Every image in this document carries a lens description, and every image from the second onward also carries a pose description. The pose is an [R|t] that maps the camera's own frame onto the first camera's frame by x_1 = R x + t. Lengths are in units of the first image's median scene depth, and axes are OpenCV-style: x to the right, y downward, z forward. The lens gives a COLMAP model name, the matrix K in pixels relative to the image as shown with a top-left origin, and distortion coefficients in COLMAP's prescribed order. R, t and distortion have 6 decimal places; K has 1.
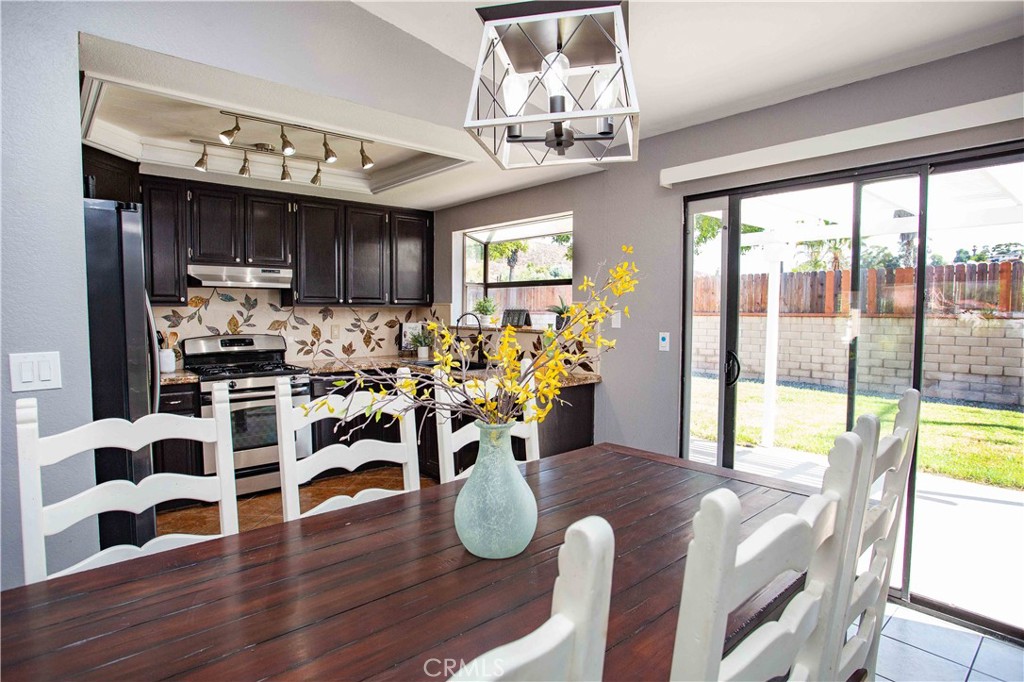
lens RADIAL K [[544.0, 0, 512.0], [0, 544.0, 341.0], [0, 0, 1]] dist [-0.101111, 0.083546]
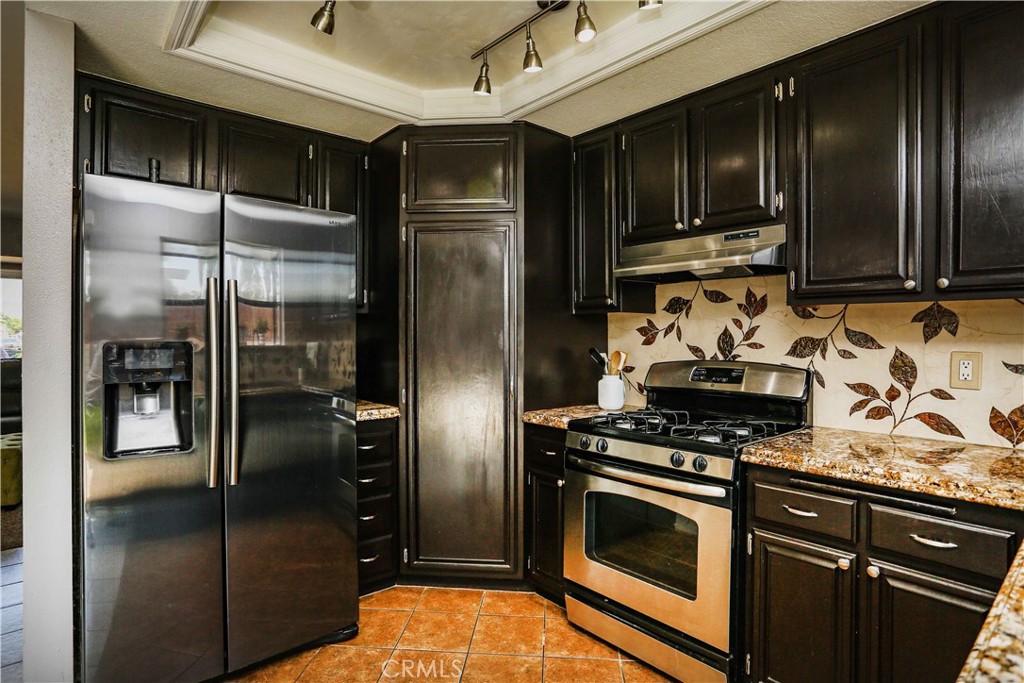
lens RADIAL K [[544.0, 0, 512.0], [0, 544.0, 341.5], [0, 0, 1]] dist [-0.101111, 0.083546]
pose [[-0.005582, 0.008828, -0.999945, 0.043042], [-0.058052, 0.998272, 0.009137, -0.024603], [0.998298, 0.058099, -0.005060, 0.766826]]
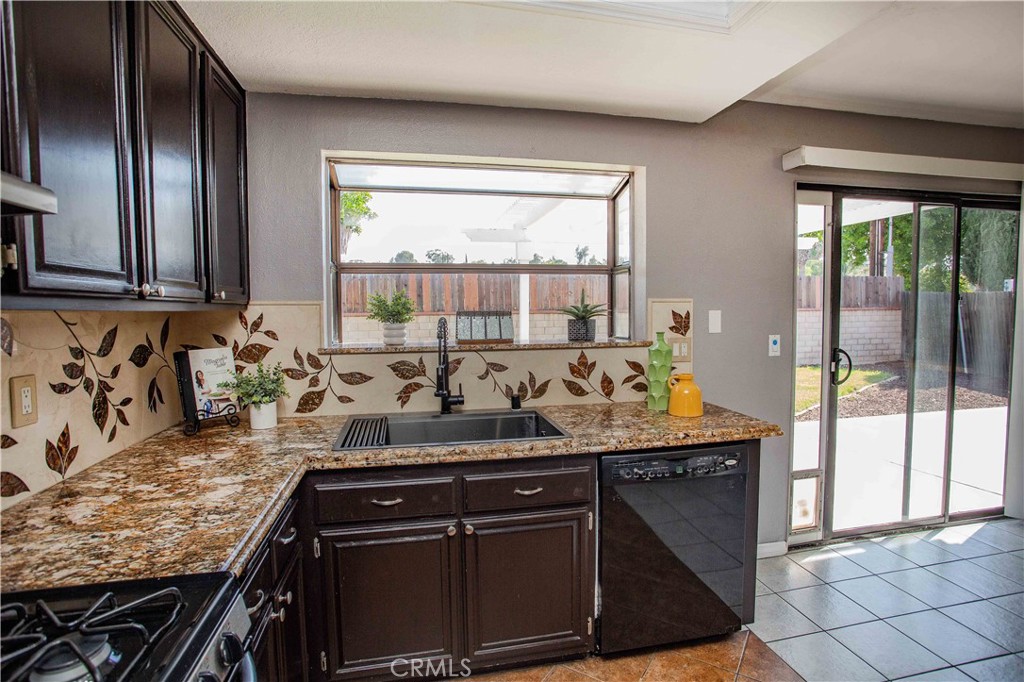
lens RADIAL K [[502.3, 0, 512.0], [0, 502.3, 341.0], [0, 0, 1]] dist [-0.071480, 0.030376]
pose [[0.492809, -0.063170, 0.867841, -0.465057], [0.060874, 0.997421, 0.038035, -0.046762], [-0.868005, 0.034085, 0.495383, 0.734439]]
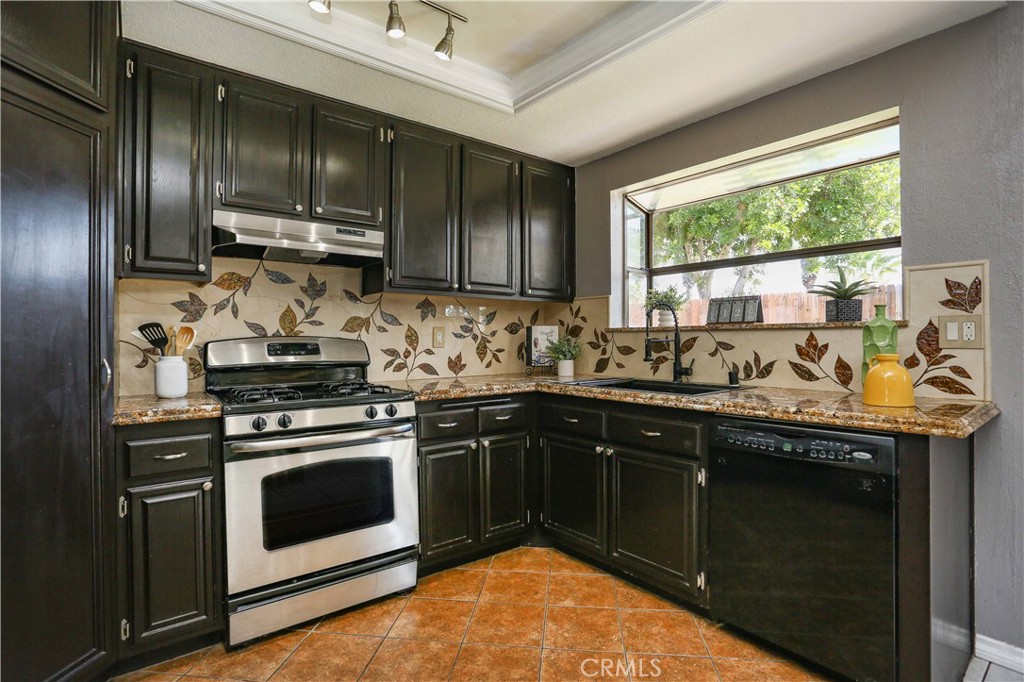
lens RADIAL K [[498.9, 0, 513.7], [0, 498.9, 339.2], [0, 0, 1]] dist [-0.076613, 0.039259]
pose [[0.998783, -0.005846, -0.048974, -0.229145], [0.002857, 0.998141, -0.060877, 0.025911], [0.049239, 0.060663, 0.996943, 0.435388]]
